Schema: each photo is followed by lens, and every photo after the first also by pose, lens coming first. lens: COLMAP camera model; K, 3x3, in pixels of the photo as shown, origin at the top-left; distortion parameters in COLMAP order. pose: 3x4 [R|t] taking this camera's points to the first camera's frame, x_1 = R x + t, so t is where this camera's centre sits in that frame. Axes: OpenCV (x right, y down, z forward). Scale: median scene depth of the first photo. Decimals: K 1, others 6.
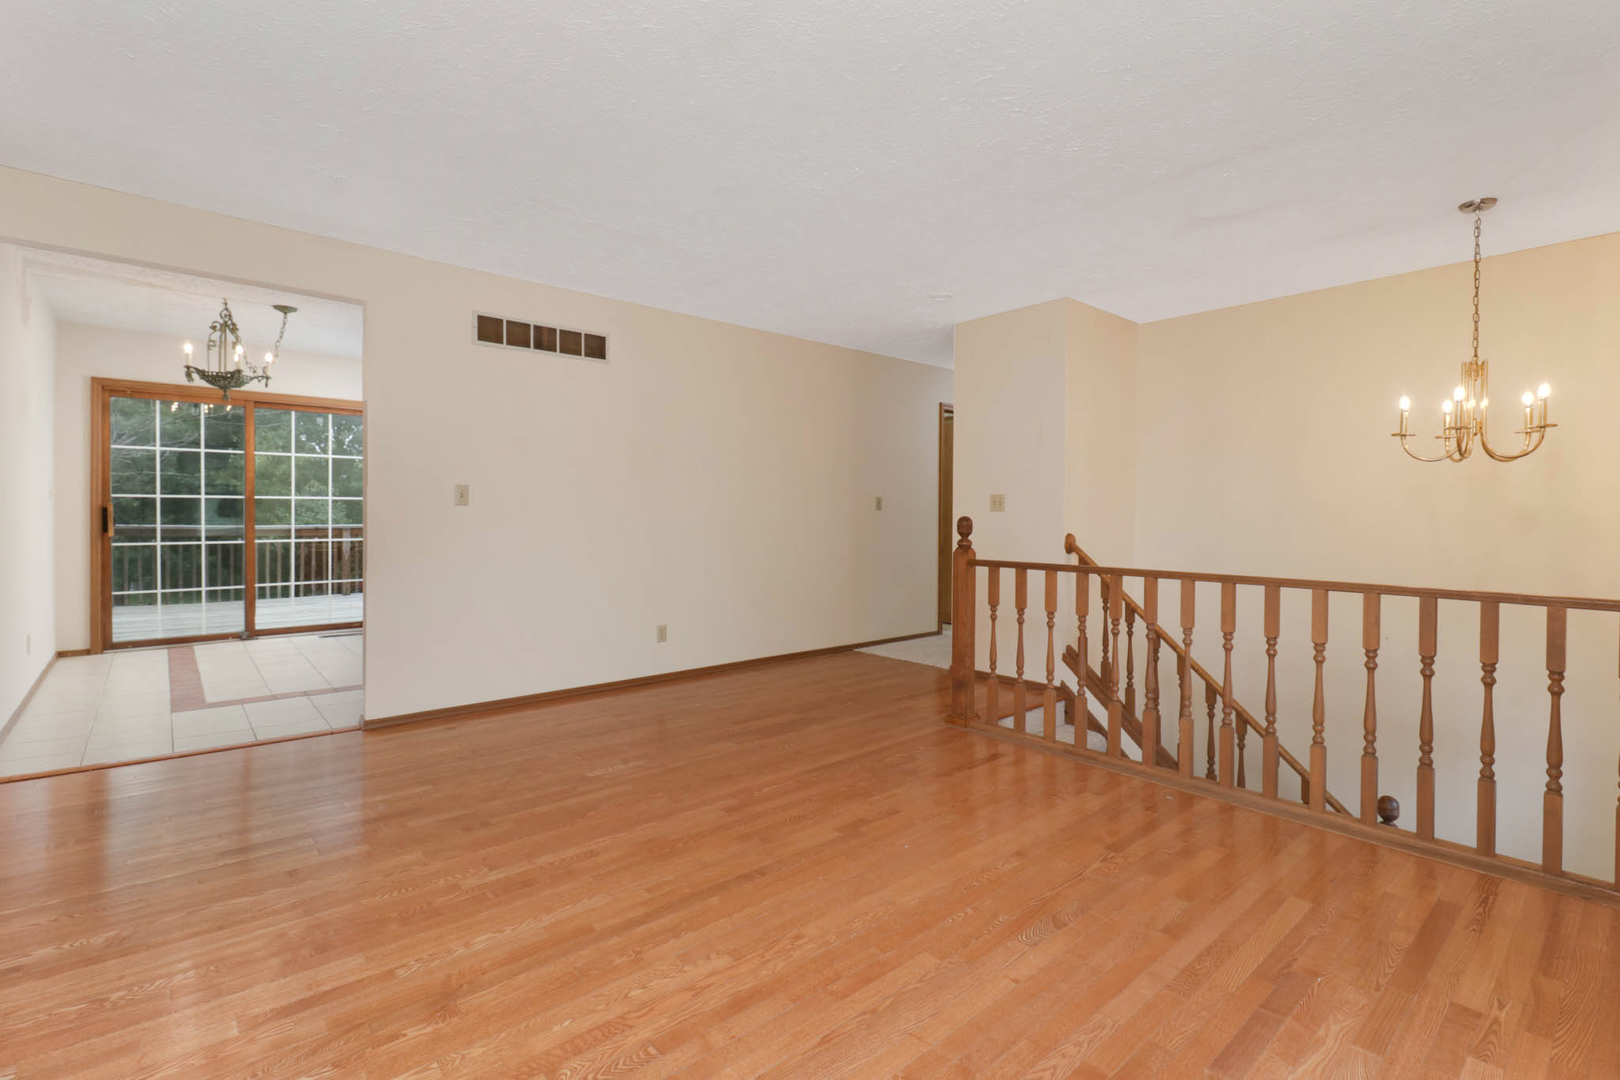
lens RADIAL K [[749.8, 0, 820.6], [0, 749.8, 522.4], [0, 0, 1]] dist [0.000738, -0.005908]
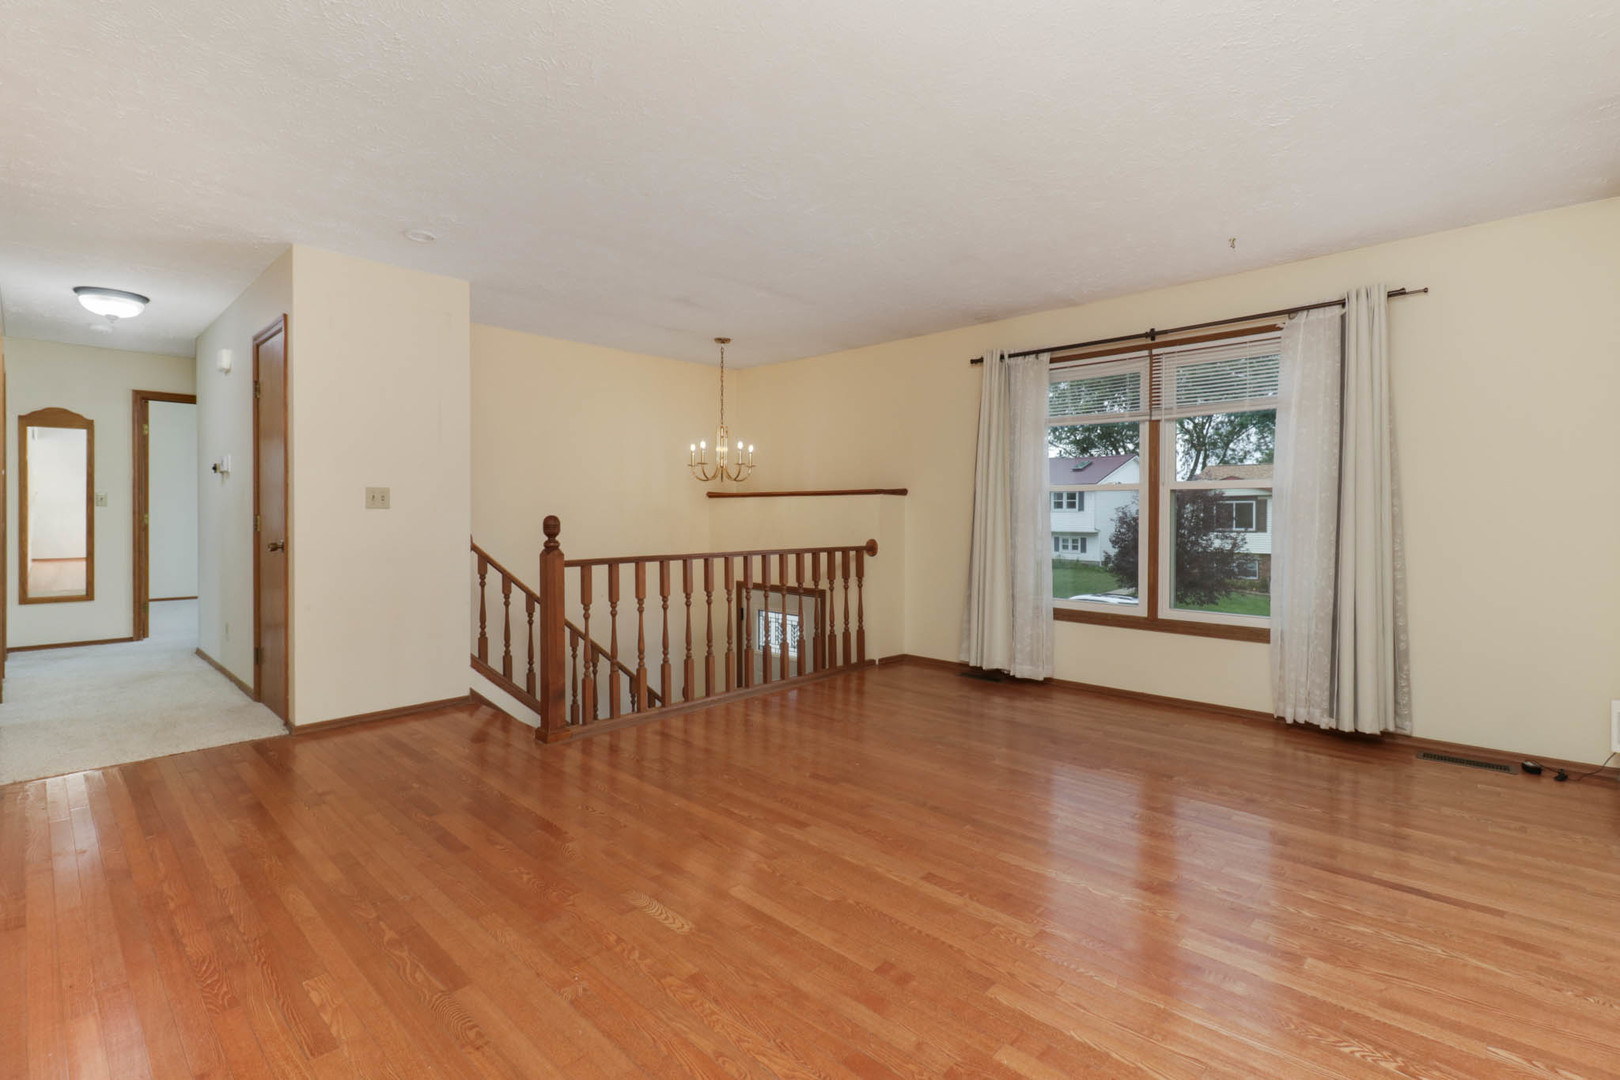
lens RADIAL K [[749.1, 0, 807.2], [0, 749.1, 519.4], [0, 0, 1]] dist [0.020290, -0.011559]
pose [[-0.083690, -0.022550, 0.996237, -1.032256], [0.005279, 0.999720, 0.023072, -0.031880], [-0.996478, 0.007190, -0.083547, 1.025662]]
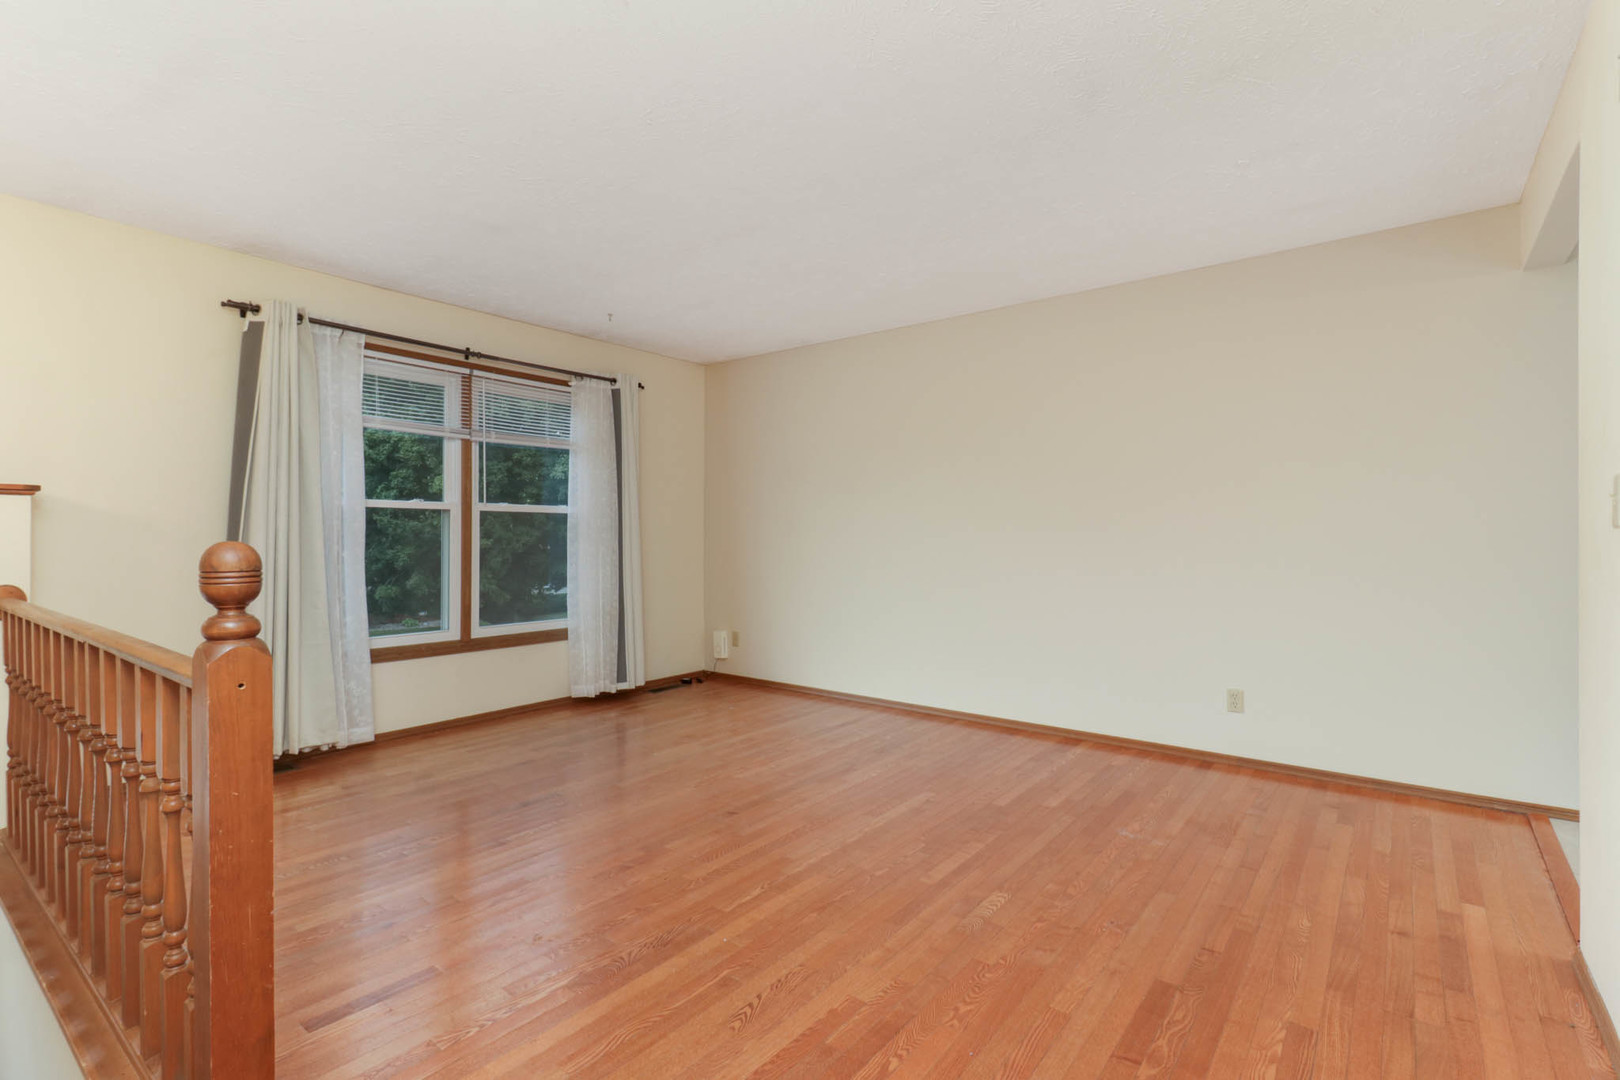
lens RADIAL K [[752.8, 0, 832.1], [0, 752.8, 540.6], [0, 0, 1]] dist [0.017676, -0.000526]
pose [[-0.979859, -0.012470, -0.199299, 0.012248], [-0.015259, 0.999806, 0.012465, -0.021828], [0.199105, 0.015255, -0.979859, 1.834374]]
